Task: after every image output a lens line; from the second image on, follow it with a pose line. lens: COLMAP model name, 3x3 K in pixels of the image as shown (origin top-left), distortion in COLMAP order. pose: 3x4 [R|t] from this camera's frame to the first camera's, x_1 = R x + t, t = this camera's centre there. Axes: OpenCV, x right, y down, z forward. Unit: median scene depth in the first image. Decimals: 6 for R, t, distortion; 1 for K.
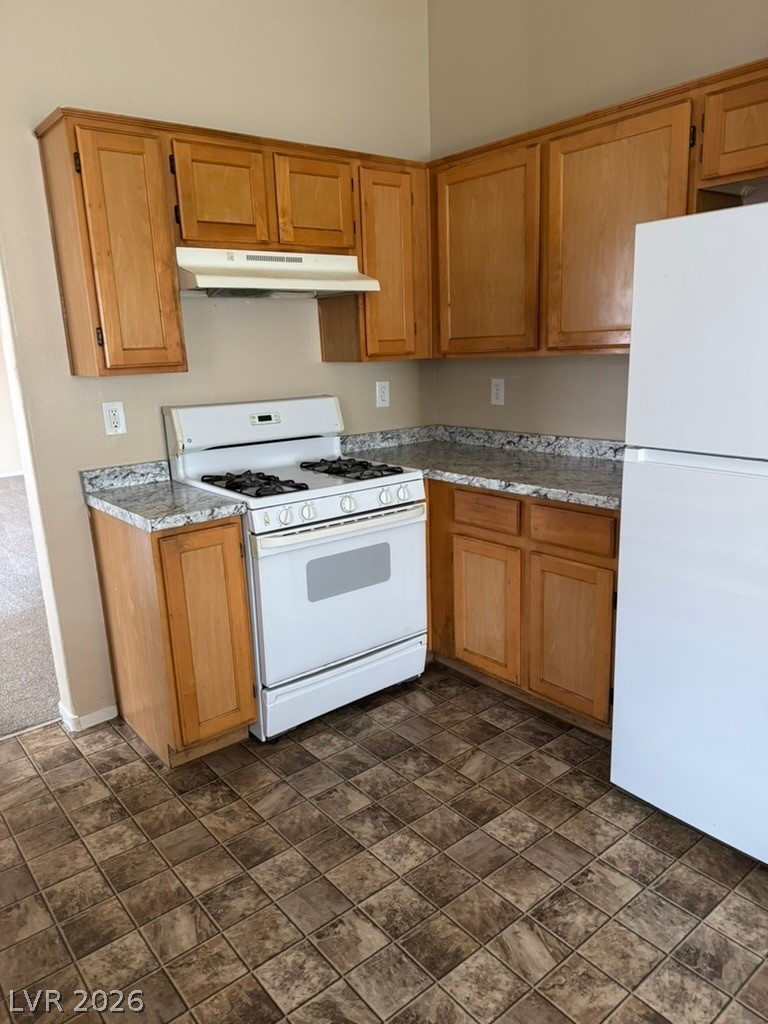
lens RADIAL K [[727.7, 0, 388.0], [0, 727.7, 520.6], [0, 0, 1]] dist [0.050231, -0.066798]
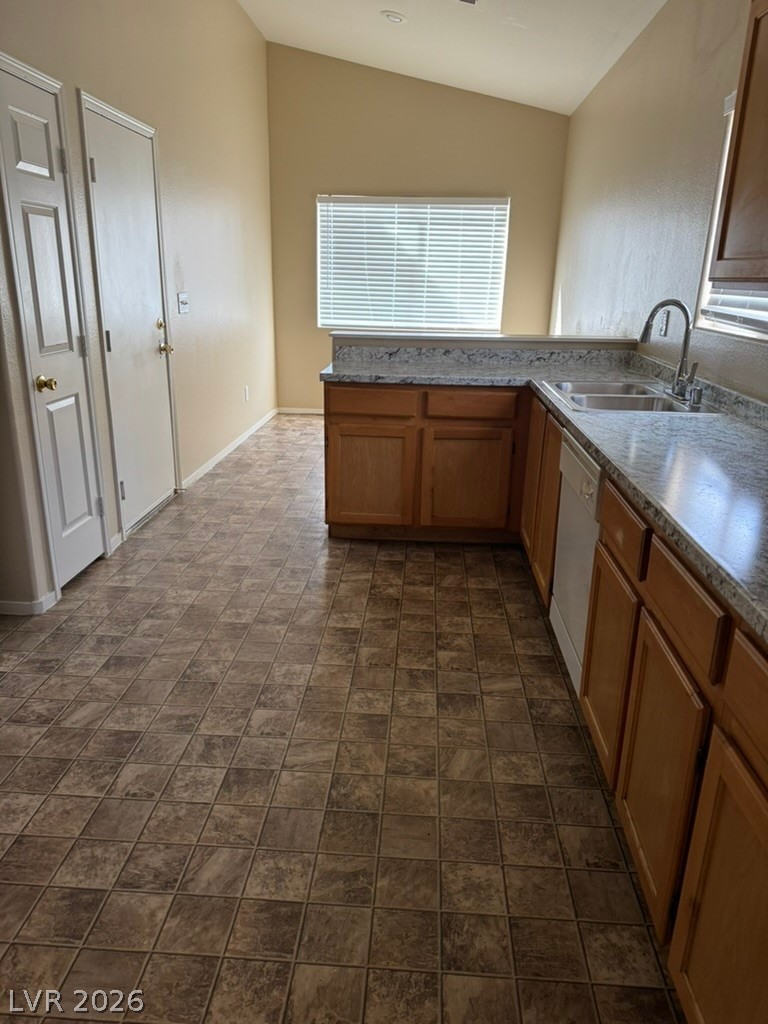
lens RADIAL K [[727.7, 0, 392.0], [0, 727.7, 513.3], [0, 0, 1]] dist [0.050231, -0.066798]
pose [[-0.739078, -0.188326, 0.646759, -1.028983], [0.175955, 0.872819, 0.455221, -0.260119], [-0.650234, 0.450245, -0.611944, 1.278431]]
